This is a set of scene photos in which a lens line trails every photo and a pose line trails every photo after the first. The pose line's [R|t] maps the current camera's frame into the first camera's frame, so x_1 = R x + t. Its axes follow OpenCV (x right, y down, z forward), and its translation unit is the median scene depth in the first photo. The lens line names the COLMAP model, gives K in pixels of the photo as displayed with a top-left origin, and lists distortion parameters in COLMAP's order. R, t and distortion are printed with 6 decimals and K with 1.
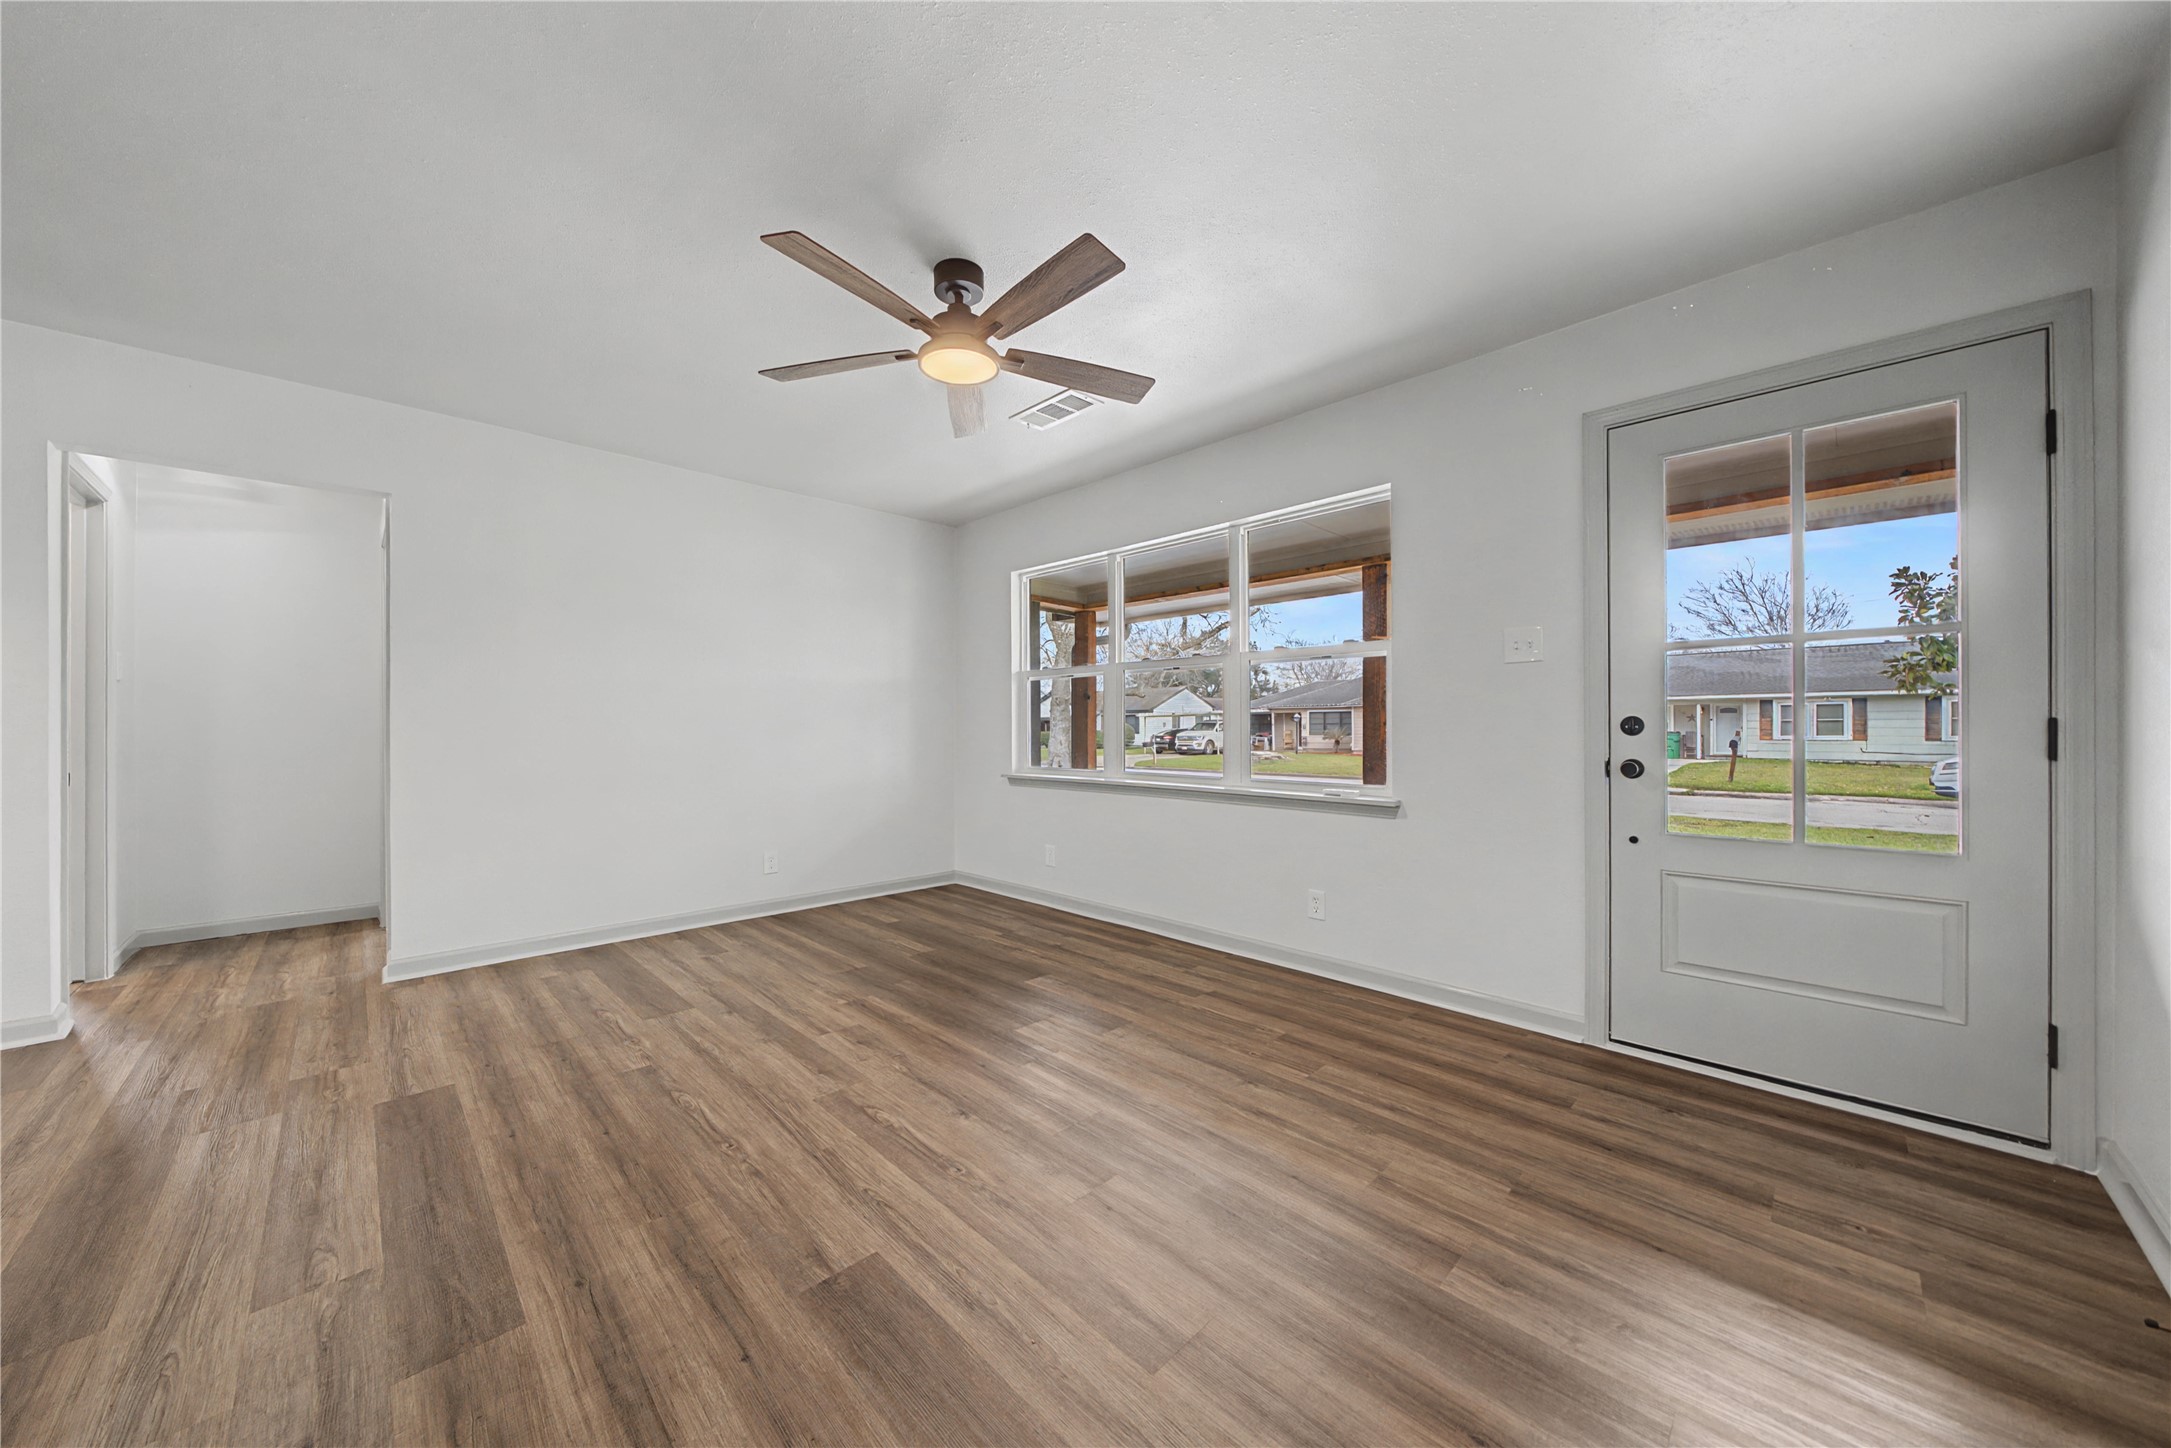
lens RADIAL K [[746.5, 0, 1079.3], [0, 746.5, 729.7], [0, 0, 1]] dist [-0.005280, -0.000011]
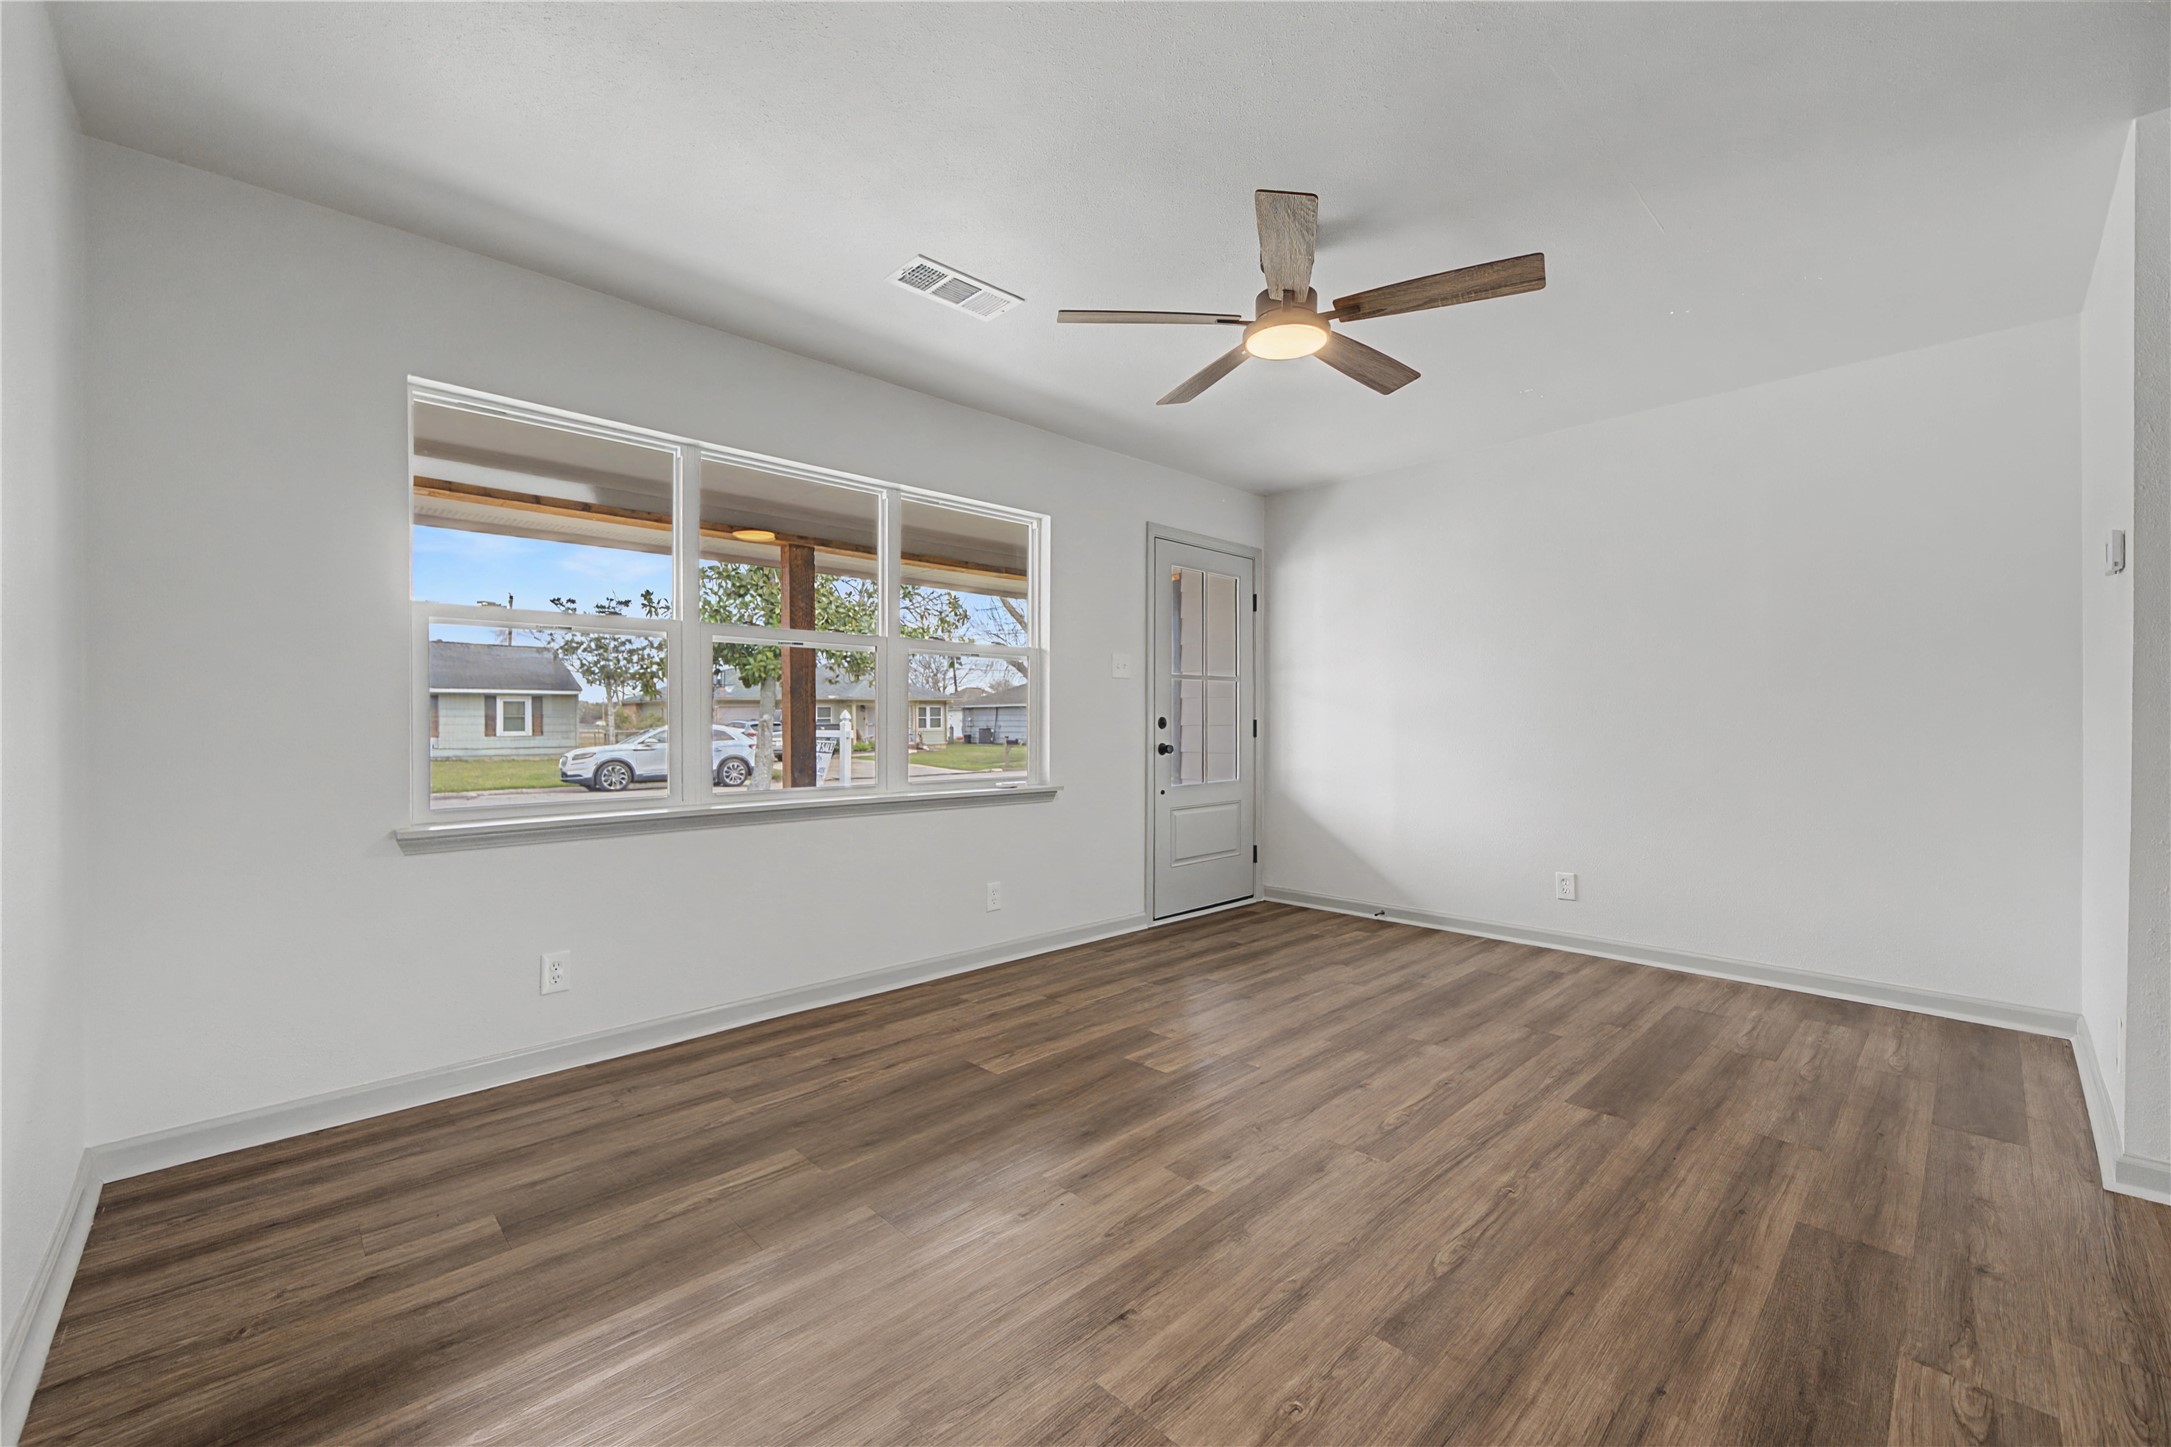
lens RADIAL K [[866.1, 0, 1077.1], [0, 866.1, 724.8], [0, 0, 1]] dist [-0.005025, 0.000311]
pose [[0.016583, -0.001604, 0.999861, -0.901681], [0.004172, 0.999990, 0.001535, -0.003659], [-0.999854, 0.004146, 0.016589, 0.893417]]
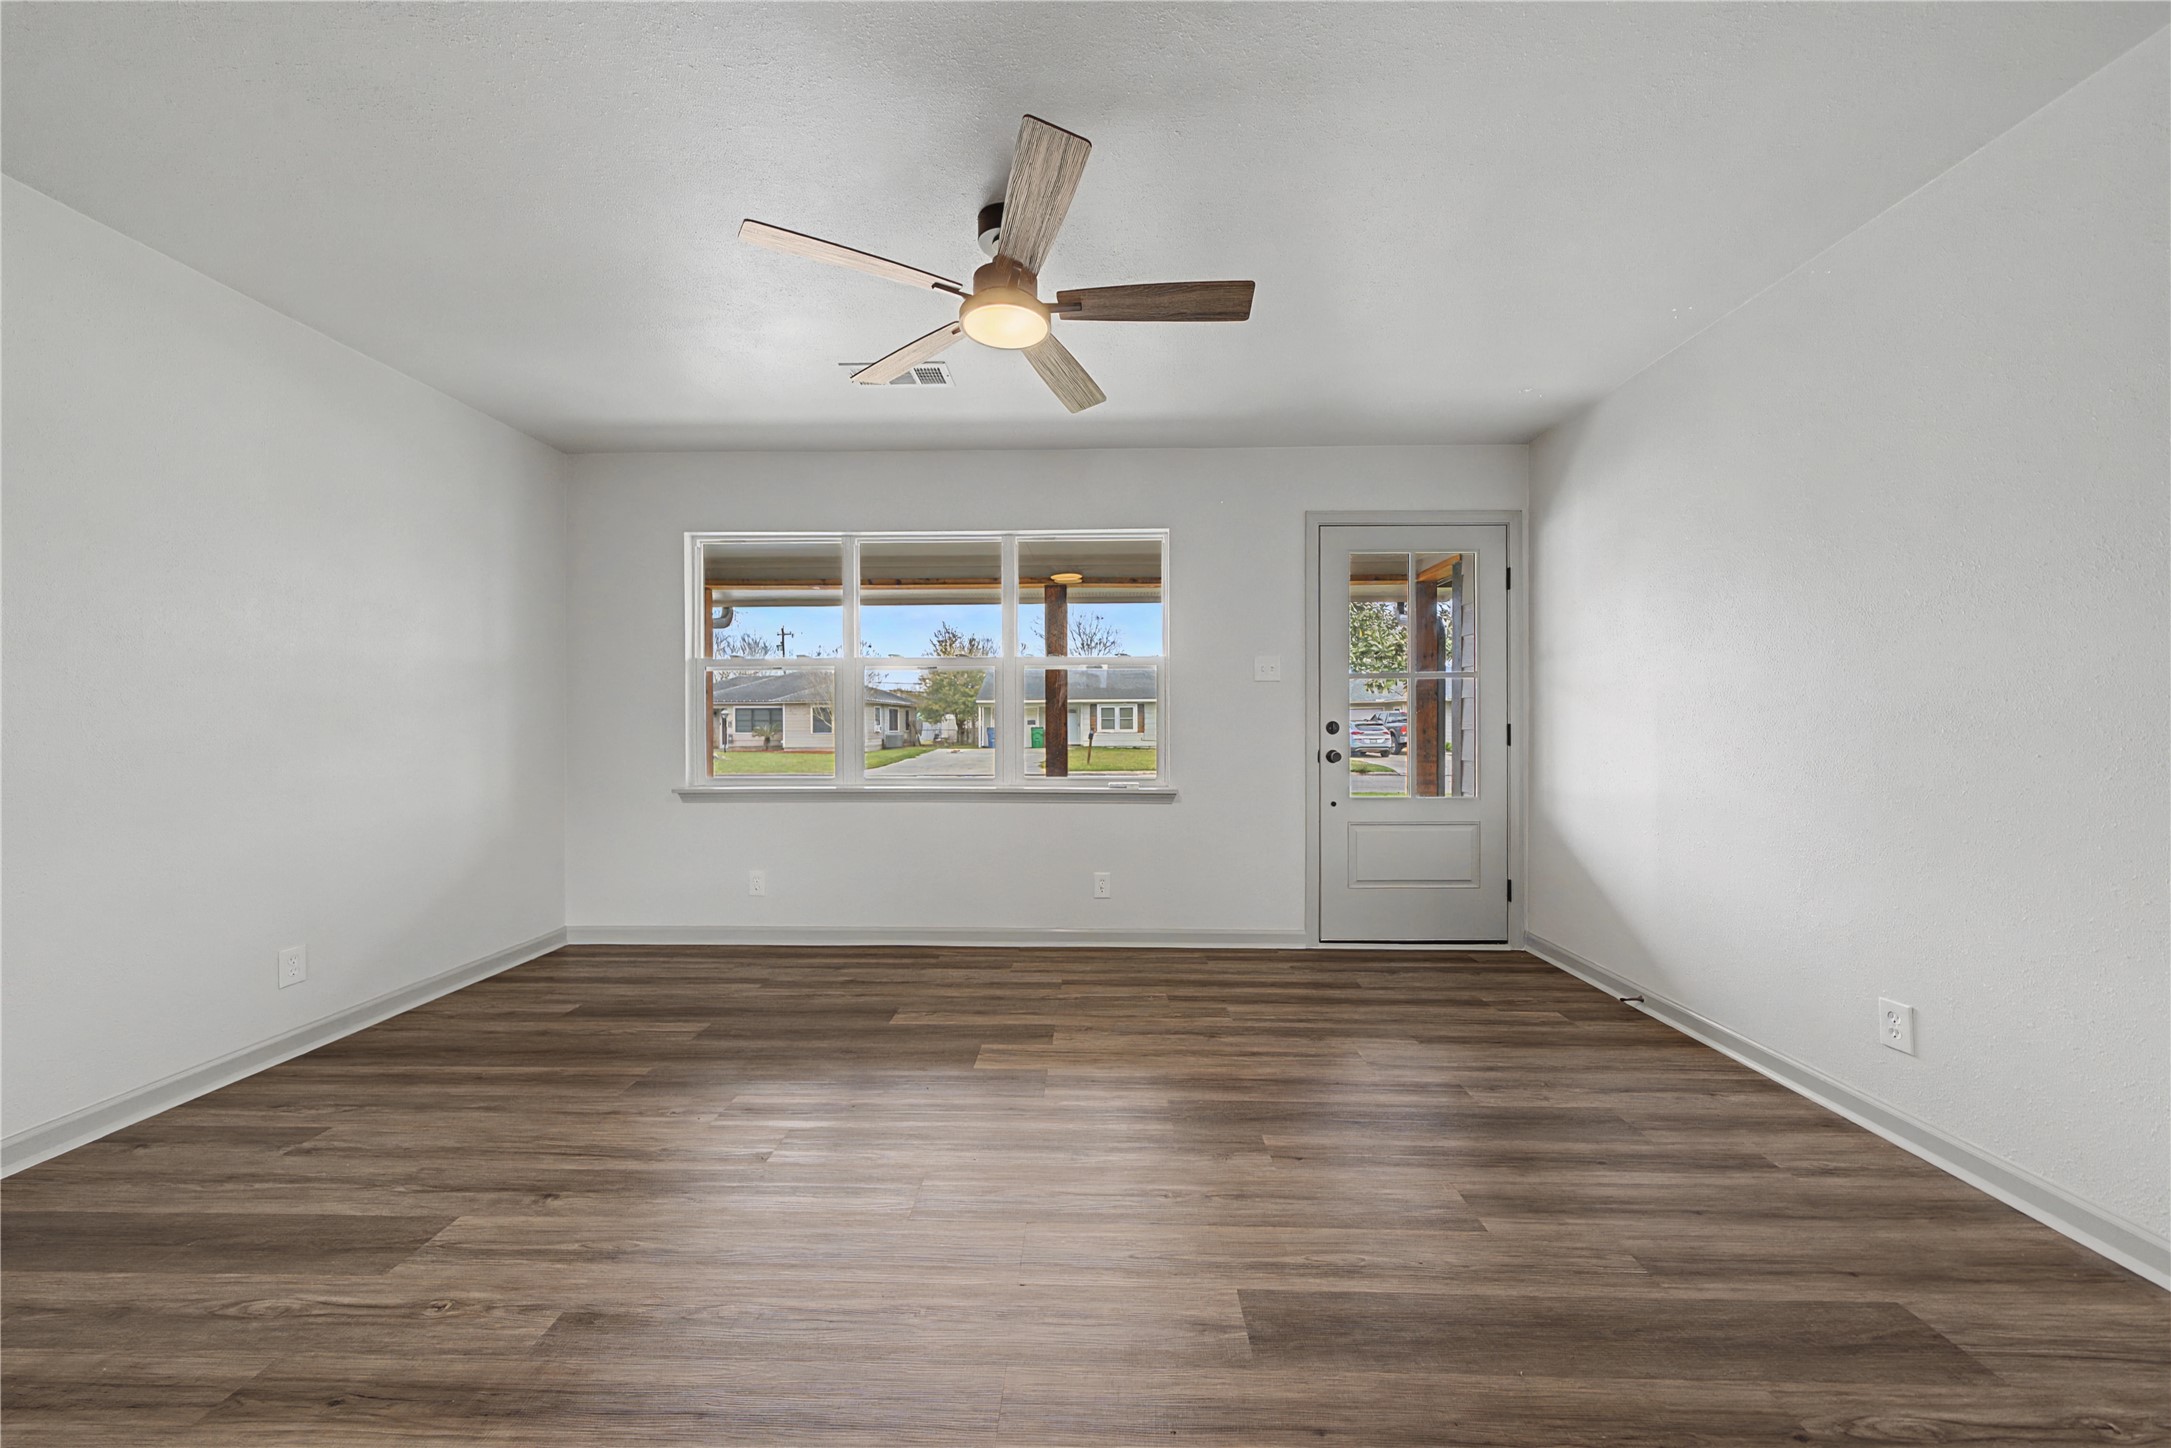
lens RADIAL K [[746.5, 0, 1078.3], [0, 746.5, 723.7], [0, 0, 1]] dist [-0.005280, -0.000011]
pose [[0.716235, -0.001389, 0.697857, -0.515497], [0.003510, 0.999993, -0.001613, -0.009758], [-0.697850, 0.003604, 0.716235, 0.219291]]
